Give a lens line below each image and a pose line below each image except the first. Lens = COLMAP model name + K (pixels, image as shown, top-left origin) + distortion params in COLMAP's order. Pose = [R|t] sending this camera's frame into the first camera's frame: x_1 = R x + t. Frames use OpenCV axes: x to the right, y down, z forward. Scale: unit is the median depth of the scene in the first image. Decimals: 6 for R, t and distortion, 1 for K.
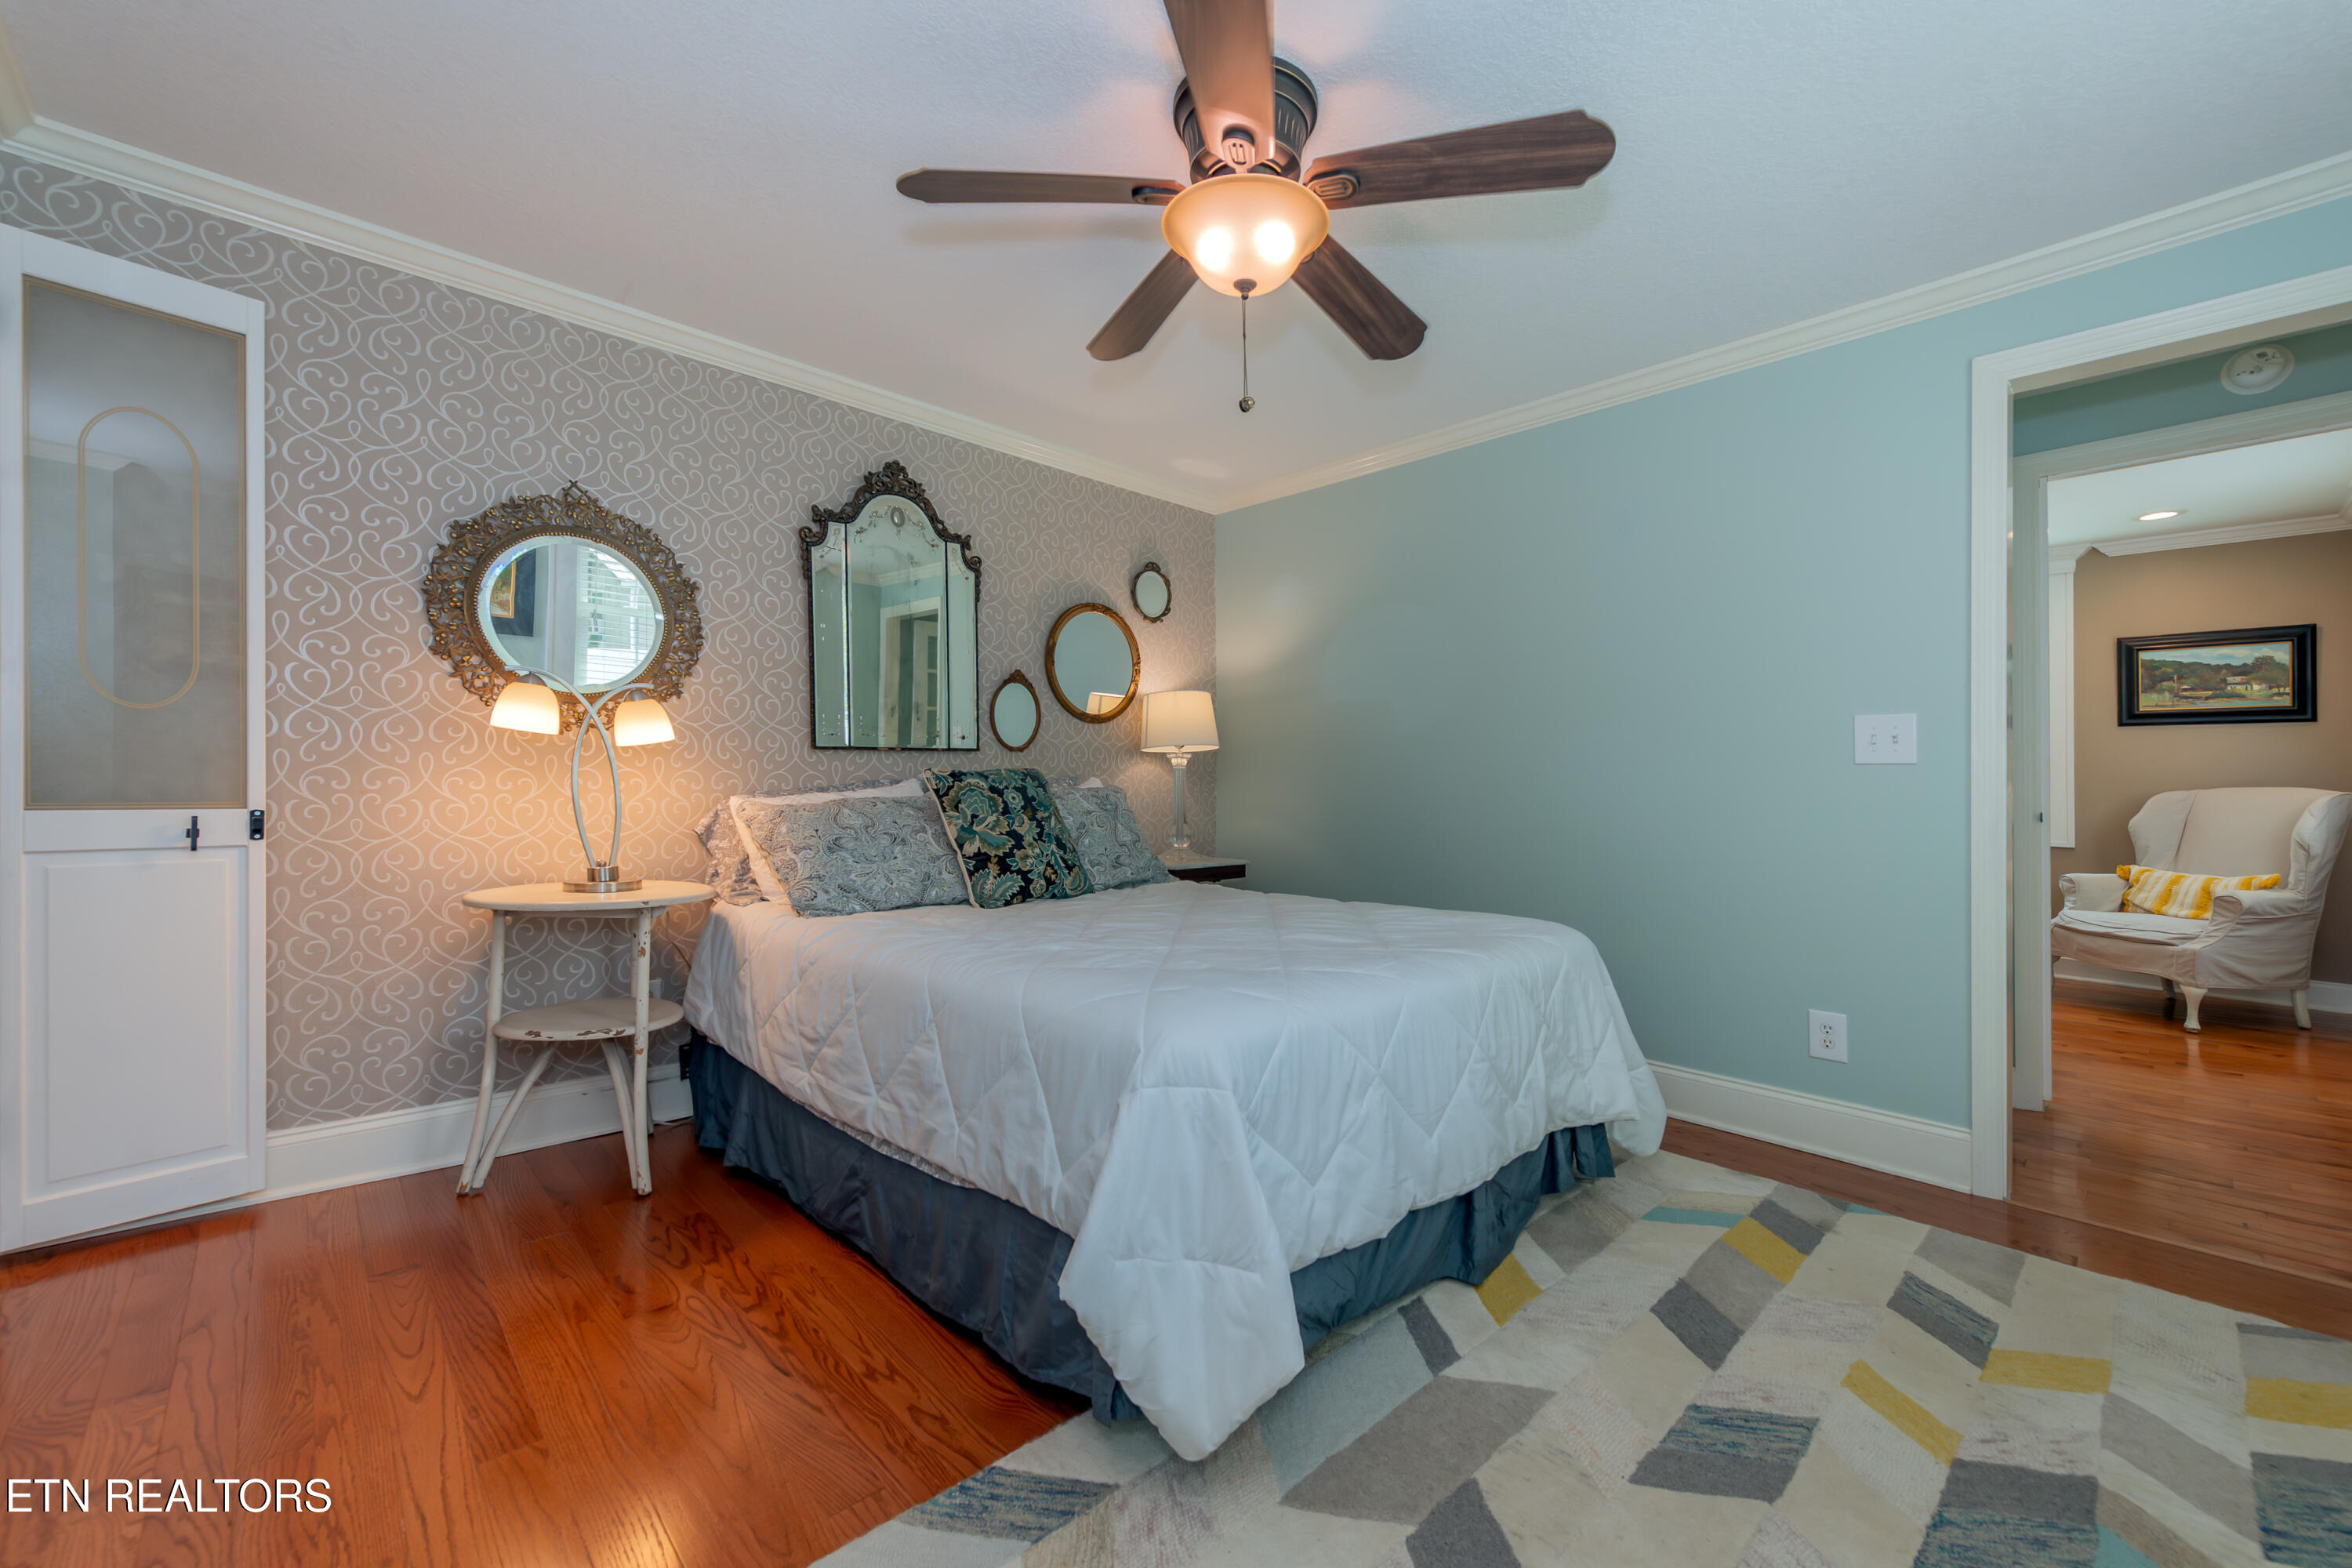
lens RADIAL K [[939.6, 0, 1187.3], [0, 939.6, 775.2], [0, 0, 1]] dist [0.004720, -0.000318]
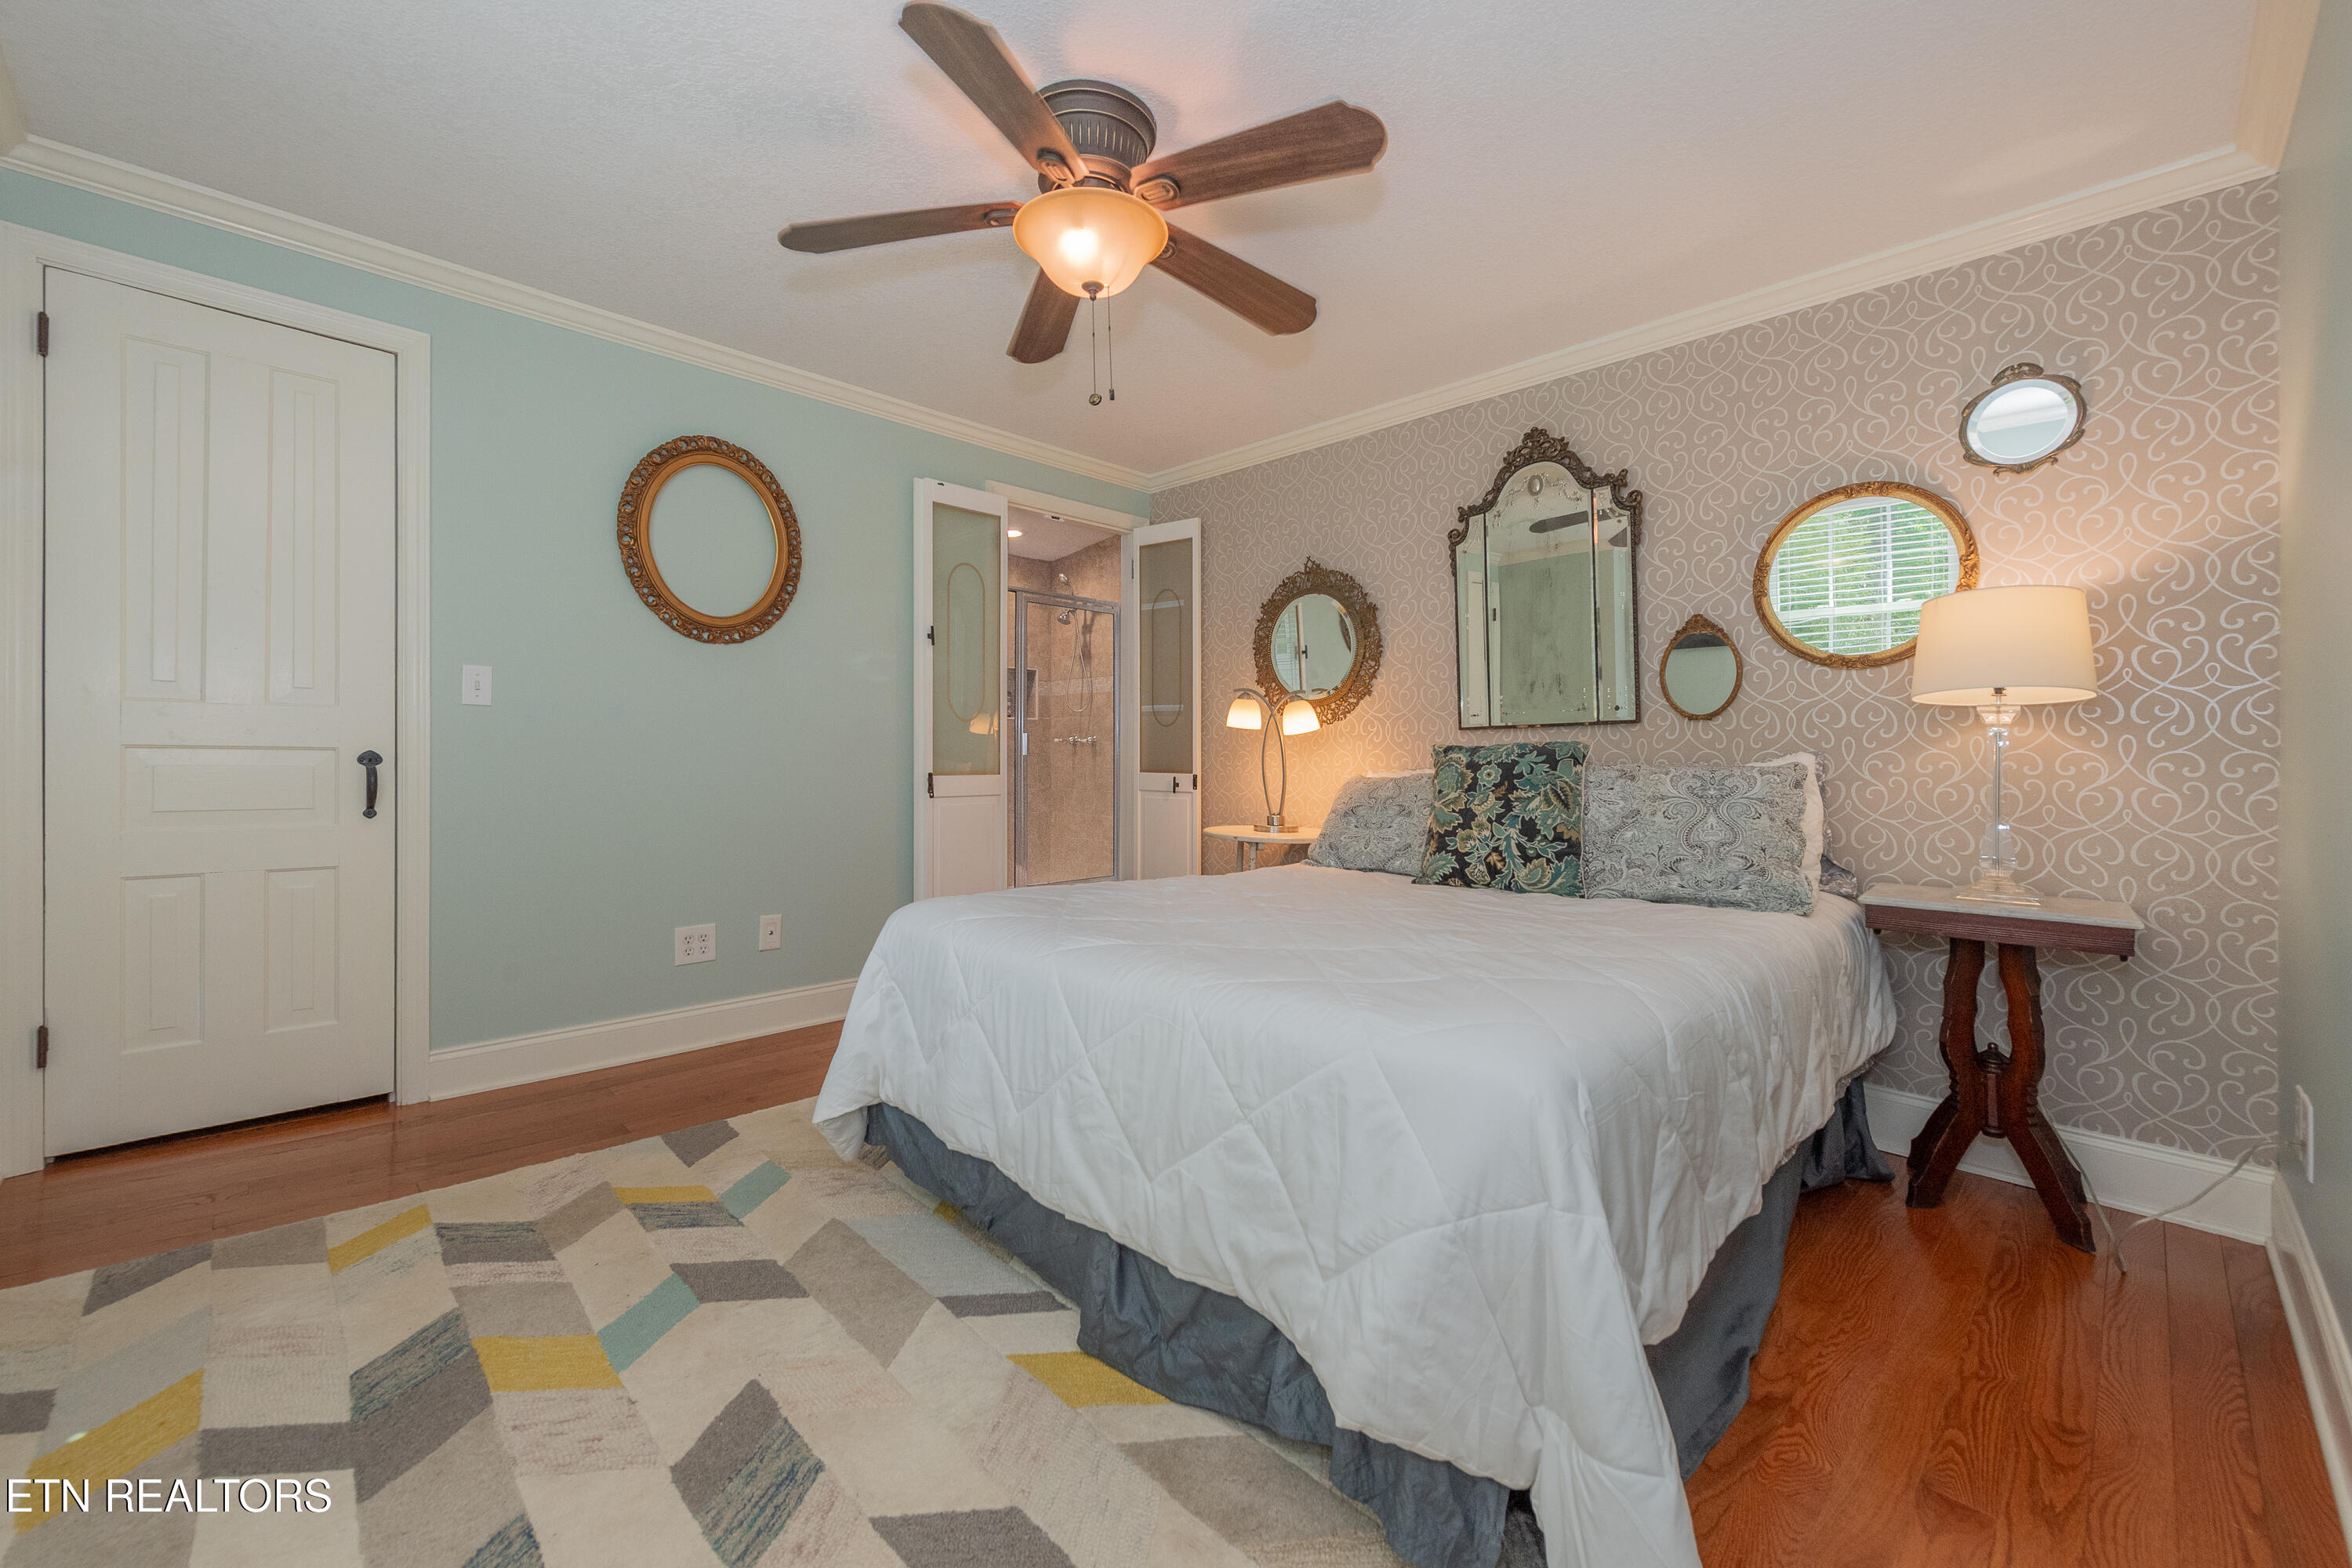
lens RADIAL K [[939.6, 0, 1188.6], [0, 939.6, 778.7], [0, 0, 1]] dist [0.004720, -0.000318]
pose [[0.019291, 0.012467, -0.999736, 0.742880], [0.004697, 0.999910, 0.012560, 0.015623], [0.999803, -0.004938, 0.019231, 0.703486]]
